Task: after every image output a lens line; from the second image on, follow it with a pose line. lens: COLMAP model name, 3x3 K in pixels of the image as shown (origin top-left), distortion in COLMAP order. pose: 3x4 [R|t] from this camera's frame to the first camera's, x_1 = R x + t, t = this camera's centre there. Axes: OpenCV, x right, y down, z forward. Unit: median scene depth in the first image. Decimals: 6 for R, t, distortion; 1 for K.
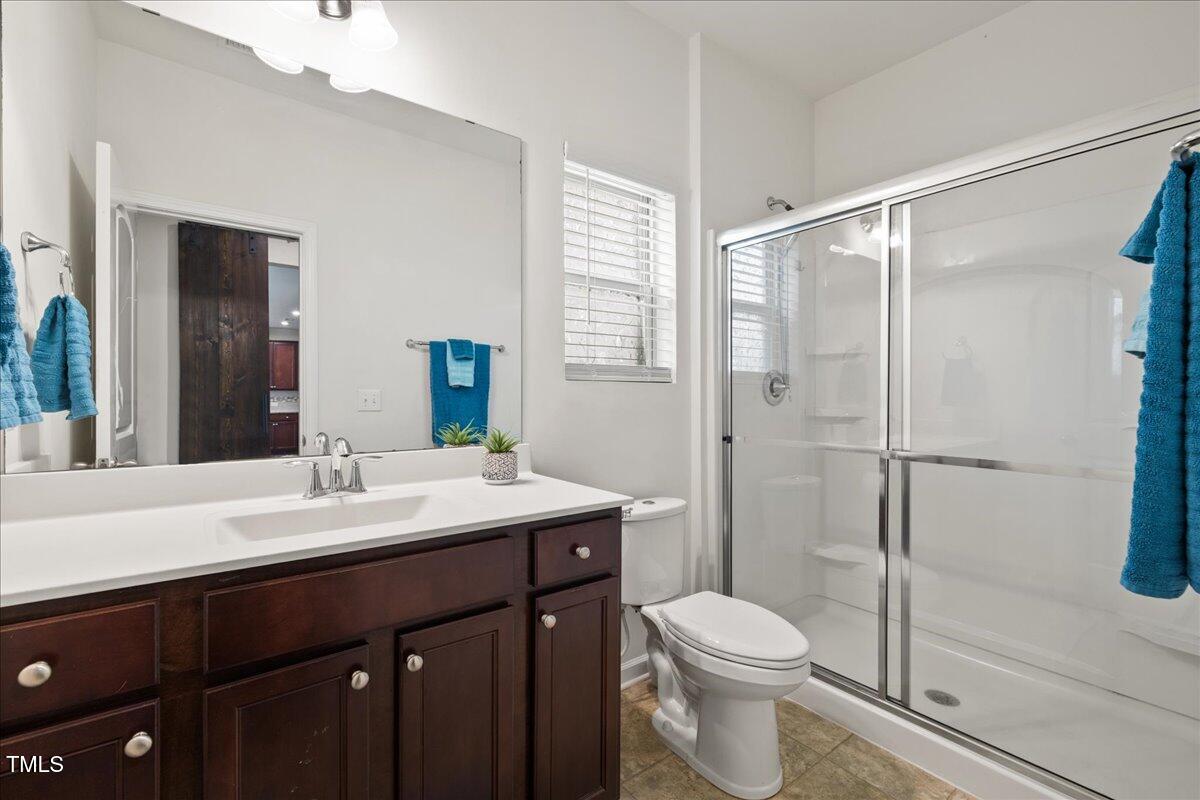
lens RADIAL K [[508.8, 0, 590.5], [0, 508.8, 400.9], [0, 0, 1]] dist [-0.004585, 0.000044]
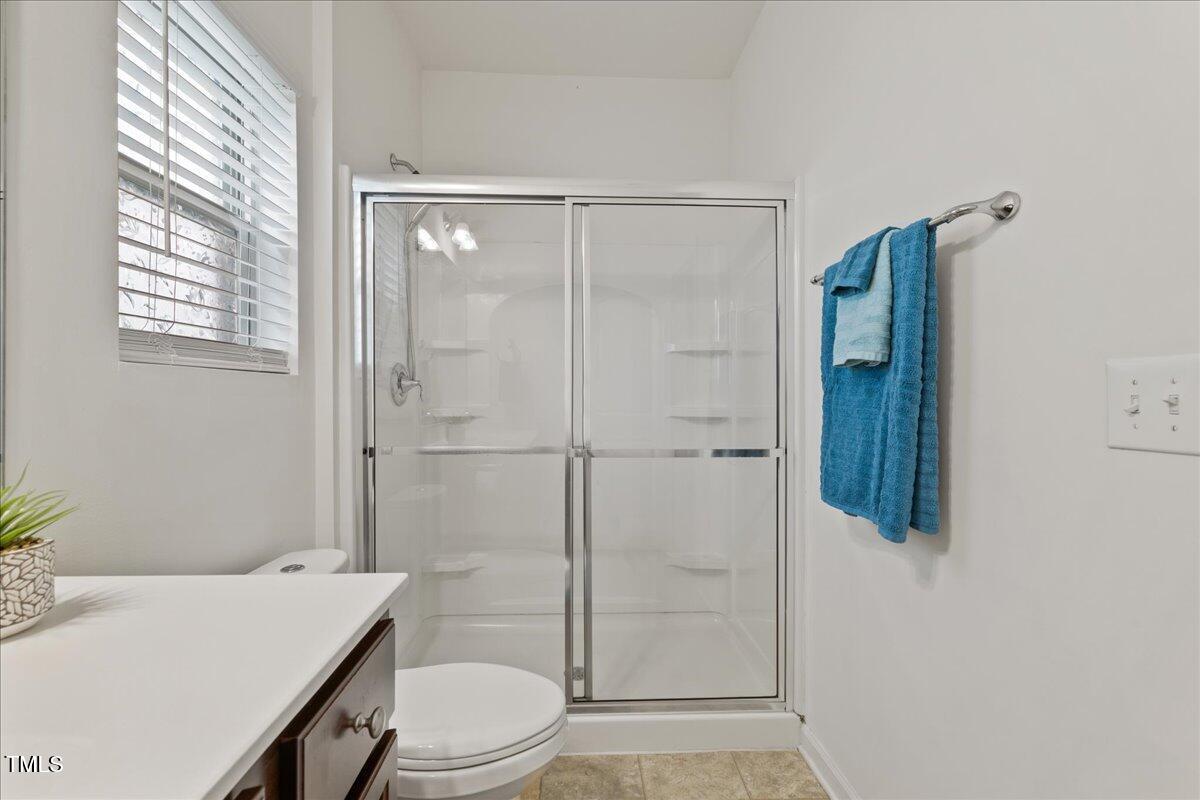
lens RADIAL K [[508.8, 0, 597.6], [0, 508.8, 389.3], [0, 0, 1]] dist [-0.004585, 0.000044]
pose [[0.565002, 0.006541, 0.825063, -0.186814], [0.010656, 0.999827, -0.015223, -0.002213], [-0.825020, 0.017393, 0.564835, 0.358089]]
